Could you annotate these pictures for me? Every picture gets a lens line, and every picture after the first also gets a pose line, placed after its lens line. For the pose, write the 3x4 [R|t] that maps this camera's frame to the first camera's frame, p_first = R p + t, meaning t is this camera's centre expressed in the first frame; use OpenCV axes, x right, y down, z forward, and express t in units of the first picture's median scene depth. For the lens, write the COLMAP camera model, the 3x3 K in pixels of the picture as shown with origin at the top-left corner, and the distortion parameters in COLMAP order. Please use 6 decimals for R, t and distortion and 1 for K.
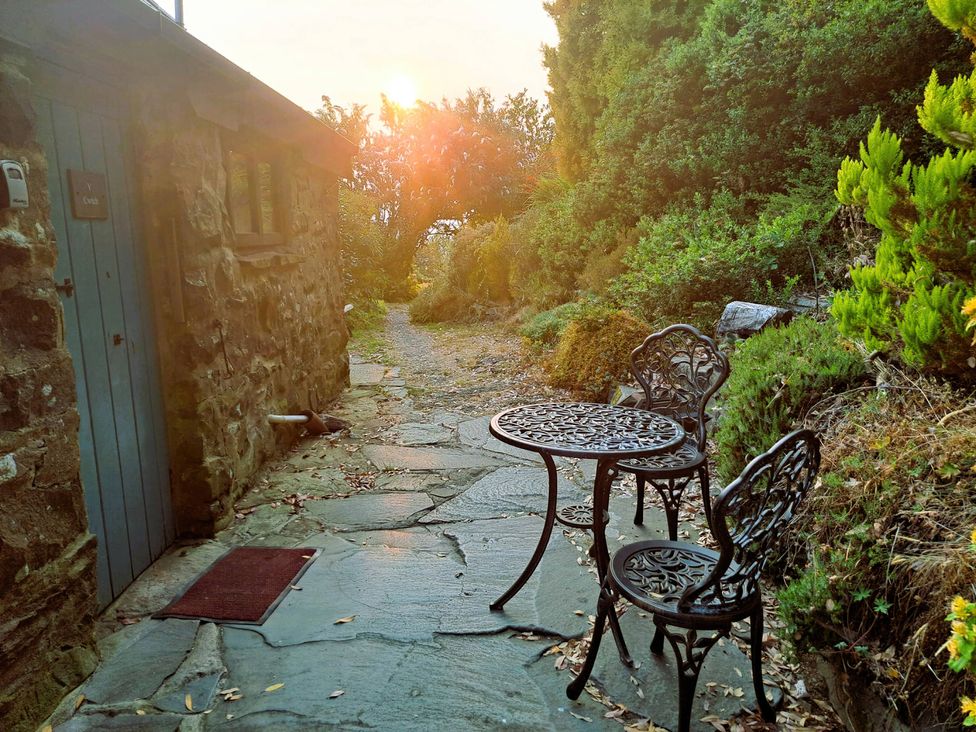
lens RADIAL K [[654.2, 0, 488.5], [0, 654.2, 355.6], [0, 0, 1]] dist [-0.005945, -0.002395]
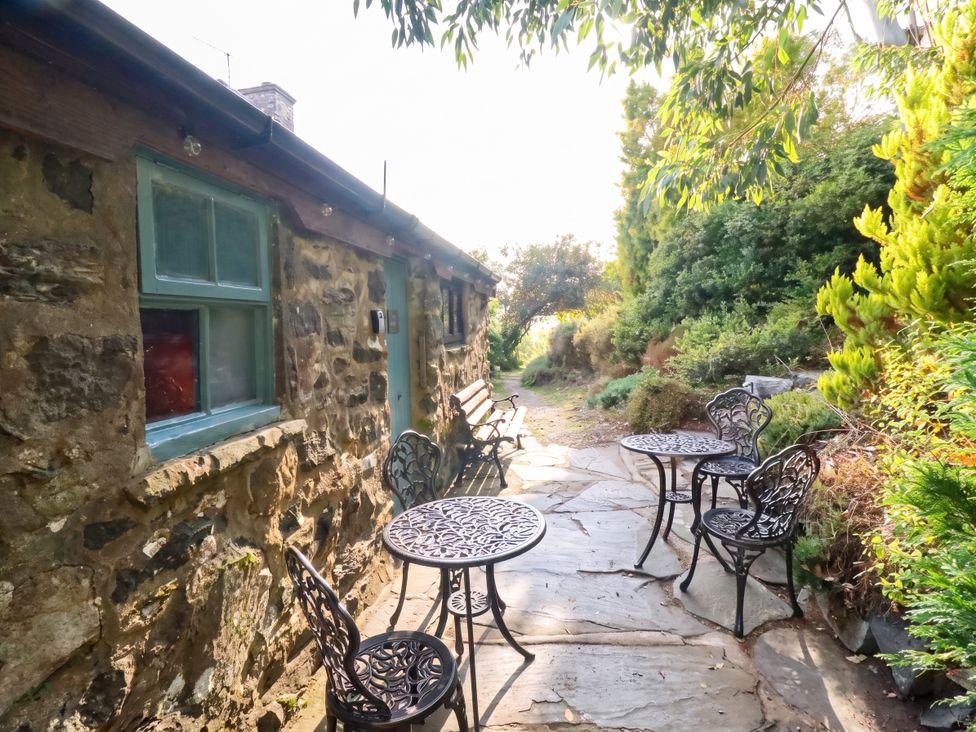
lens RADIAL K [[503.0, 0, 490.2], [0, 503.0, 351.6], [0, 0, 1]] dist [-0.002736, -0.014290]
pose [[0.993193, -0.004314, -0.116398, -0.087005], [-0.009834, 0.992640, -0.120705, 0.011385], [0.116062, 0.121028, 0.985841, -0.210633]]
